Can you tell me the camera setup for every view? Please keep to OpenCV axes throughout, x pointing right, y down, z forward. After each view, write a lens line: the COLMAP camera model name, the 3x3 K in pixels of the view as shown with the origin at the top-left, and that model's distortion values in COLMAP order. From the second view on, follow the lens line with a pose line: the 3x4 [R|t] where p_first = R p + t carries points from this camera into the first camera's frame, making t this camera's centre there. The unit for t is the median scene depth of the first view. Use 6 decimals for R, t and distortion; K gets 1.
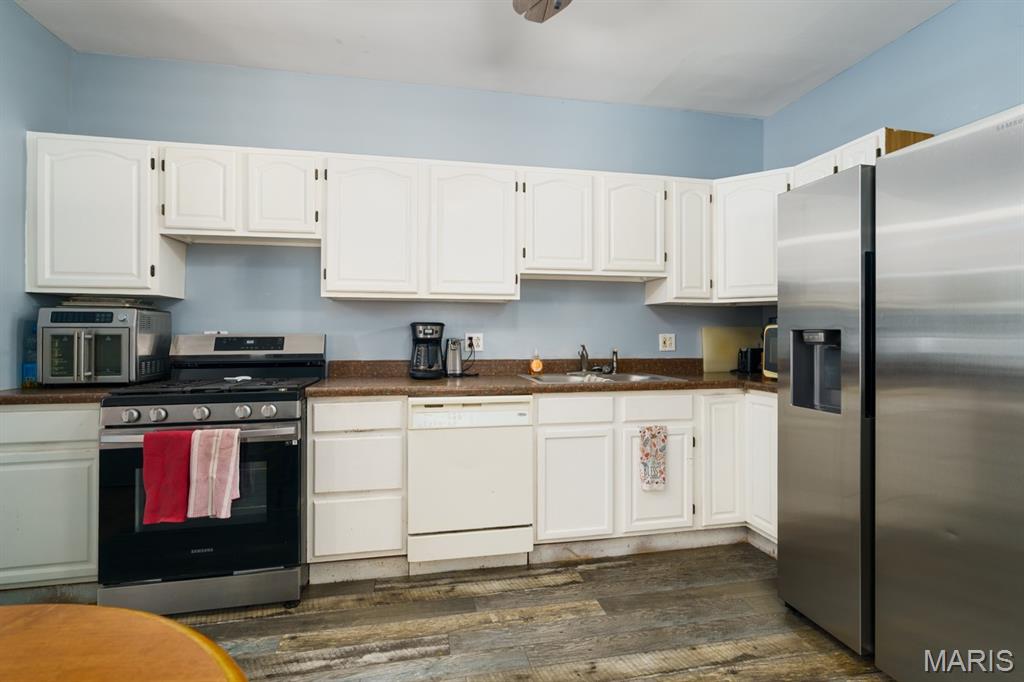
lens RADIAL K [[481.0, 0, 512.4], [0, 481.0, 330.8], [0, 0, 1]] dist [-0.008661, -0.001064]
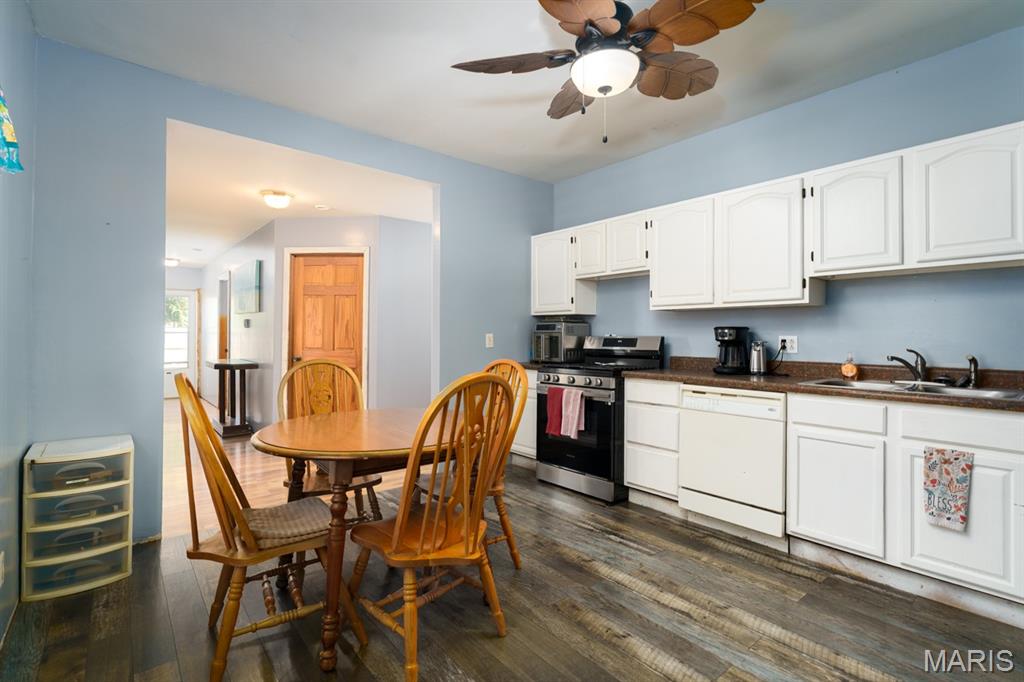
lens RADIAL K [[481.0, 0, 493.1], [0, 481.0, 332.8], [0, 0, 1]] dist [-0.008661, -0.001064]
pose [[0.444142, -0.005079, -0.895942, 0.708928], [0.002387, 0.999987, -0.004486, 0.001875], [0.895953, -0.000146, 0.444149, -0.056402]]
